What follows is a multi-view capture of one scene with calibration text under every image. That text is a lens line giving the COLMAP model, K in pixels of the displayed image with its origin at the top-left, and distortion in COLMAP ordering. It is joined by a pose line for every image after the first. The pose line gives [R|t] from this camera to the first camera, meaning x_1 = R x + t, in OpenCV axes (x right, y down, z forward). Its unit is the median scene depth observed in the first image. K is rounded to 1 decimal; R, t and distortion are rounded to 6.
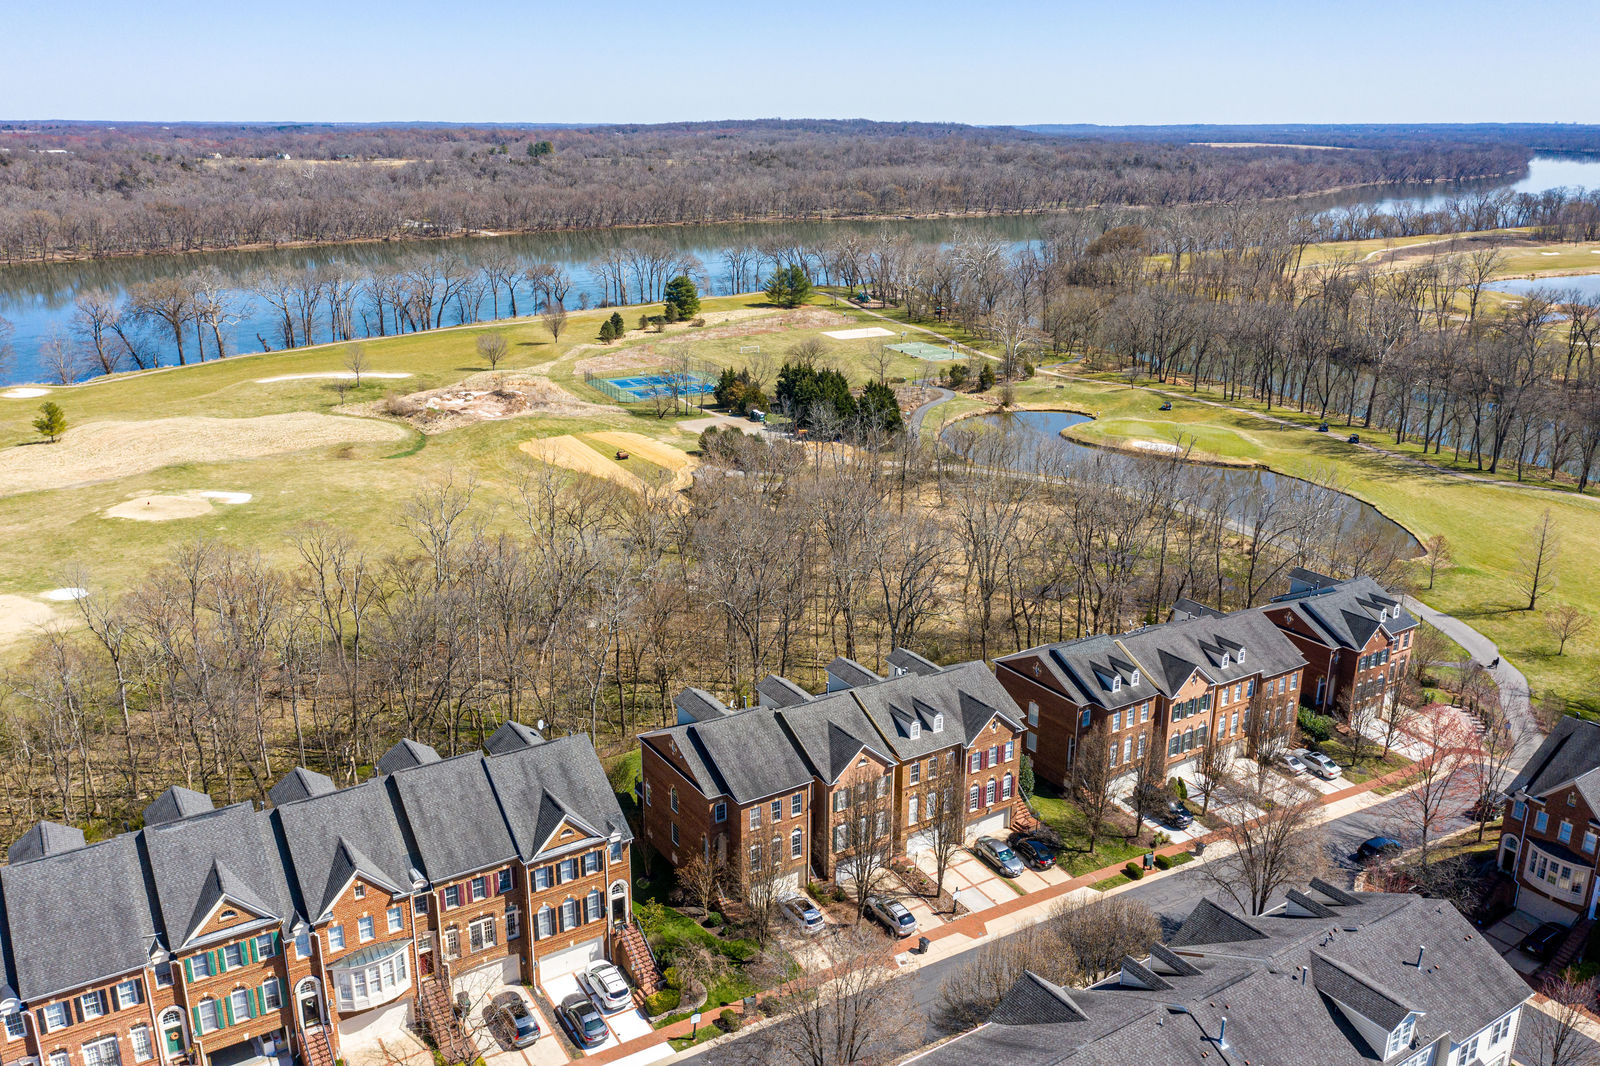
lens RADIAL K [[1272.0, 0, 800.0], [0, 1272.0, 533.0], [0, 0, 1]] dist [-0.003371, 0.002462]
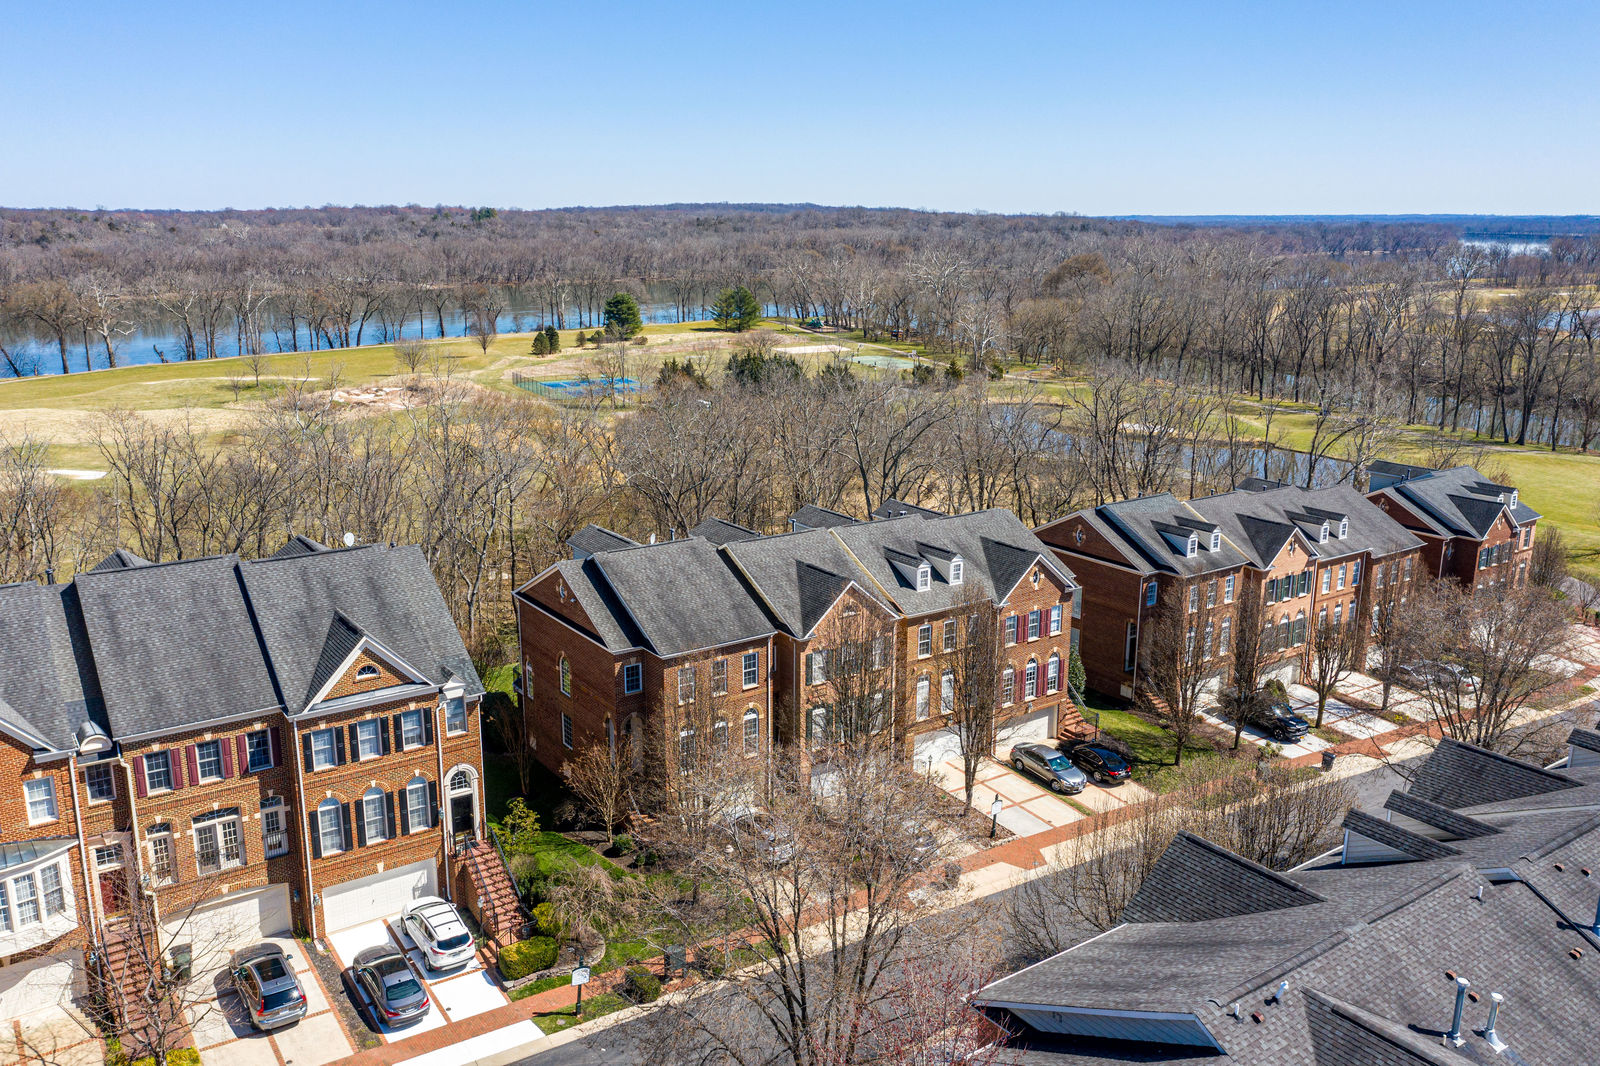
lens RADIAL K [[1272.0, 0, 800.0], [0, 1272.0, 533.0], [0, 0, 1]] dist [-0.003371, 0.002462]
pose [[0.999197, -0.009529, 0.038918, -0.001981], [0.012149, 0.997635, -0.067651, 0.184651], [-0.038181, 0.068070, 0.996950, 0.337448]]
